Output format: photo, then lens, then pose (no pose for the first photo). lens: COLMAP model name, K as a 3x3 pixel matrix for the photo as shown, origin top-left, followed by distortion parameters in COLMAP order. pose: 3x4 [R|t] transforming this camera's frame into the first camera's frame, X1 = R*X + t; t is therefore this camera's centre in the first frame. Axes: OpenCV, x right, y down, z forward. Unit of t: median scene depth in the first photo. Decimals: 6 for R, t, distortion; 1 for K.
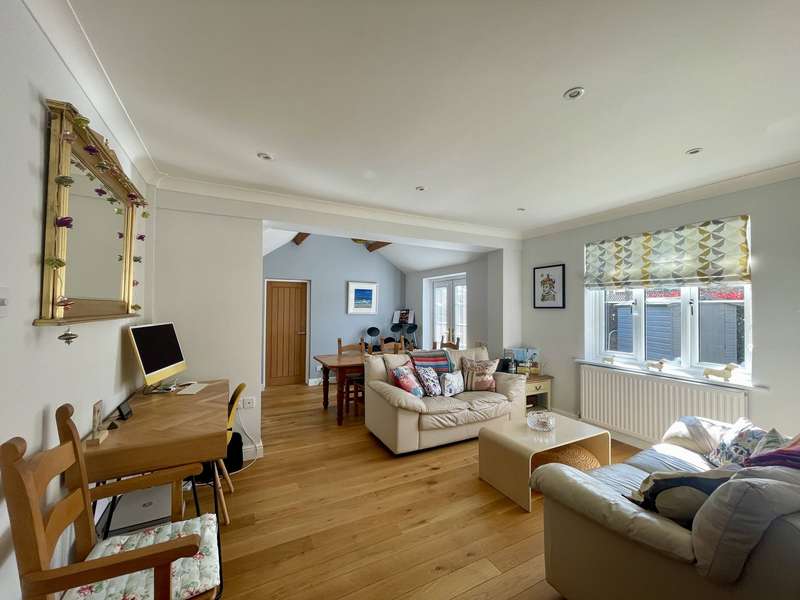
lens RADIAL K [[321.6, 0, 398.5], [0, 321.6, 302.6], [0, 0, 1]] dist [-0.001439, -0.000145]
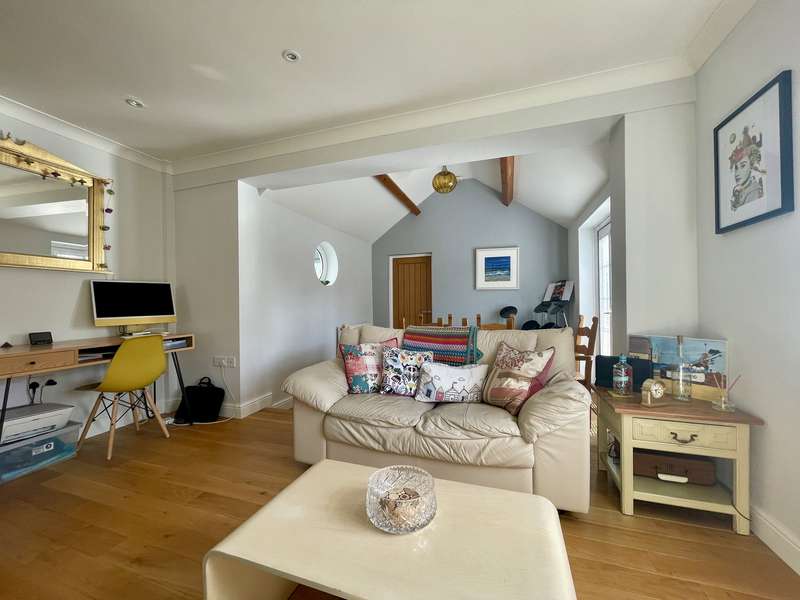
lens RADIAL K [[321.6, 0, 398.5], [0, 321.6, 302.6], [0, 0, 1]] dist [-0.001439, -0.000145]
pose [[0.691463, -0.013734, -0.722281, 0.441029], [0.026408, 0.999632, 0.006273, 0.088632], [0.721929, -0.023411, 0.691571, 0.464449]]
